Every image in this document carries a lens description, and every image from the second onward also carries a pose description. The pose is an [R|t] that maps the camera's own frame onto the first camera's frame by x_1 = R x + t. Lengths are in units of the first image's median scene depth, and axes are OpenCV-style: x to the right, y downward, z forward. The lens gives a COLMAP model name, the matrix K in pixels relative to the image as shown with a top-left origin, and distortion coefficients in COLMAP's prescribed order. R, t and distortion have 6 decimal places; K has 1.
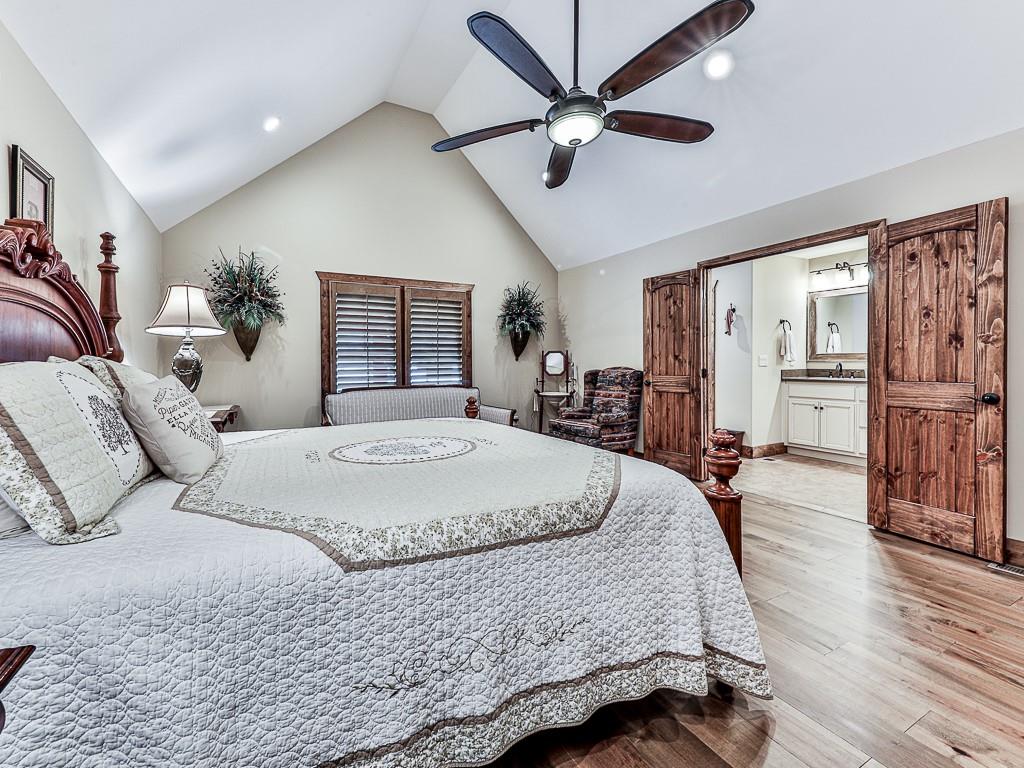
lens RADIAL K [[410.1, 0, 477.9], [0, 410.1, 368.5], [0, 0, 1]] dist [0.010109, -0.000053]
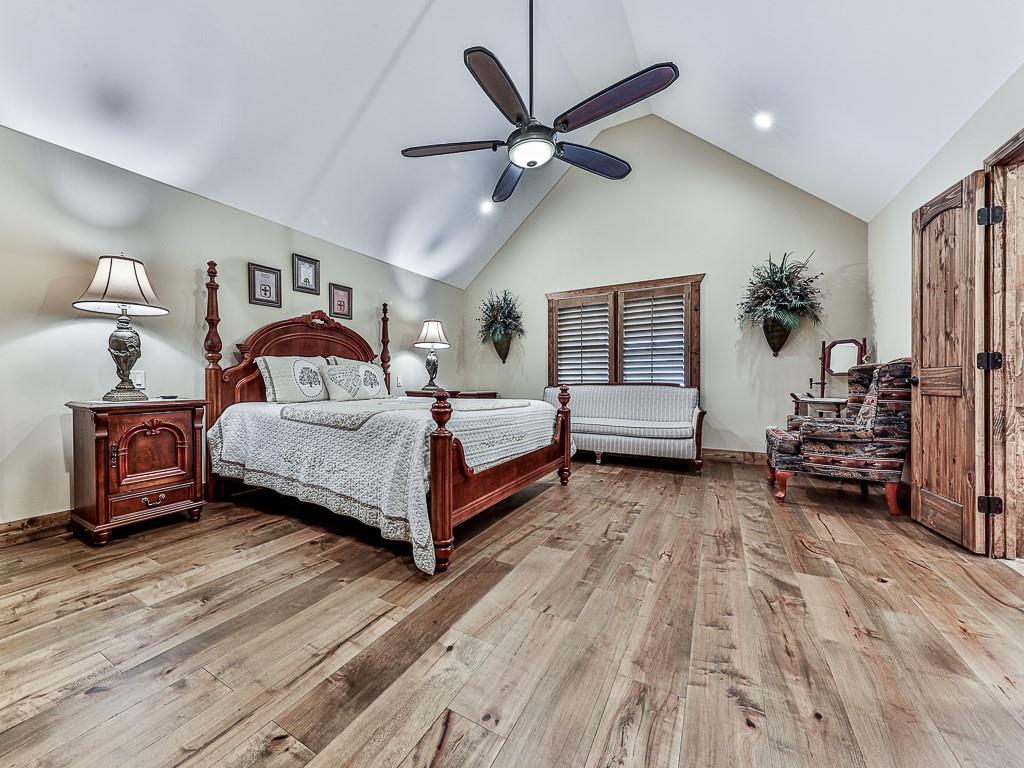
lens RADIAL K [[405.3, 0, 468.3], [0, 405.3, 380.7], [0, 0, 1]] dist [0.002327, 0.000046]
pose [[0.525424, 0.007687, -0.850806, 0.580421], [-0.006531, 0.999966, 0.005002, 0.036035], [0.850815, 0.002928, 0.525457, 0.113292]]
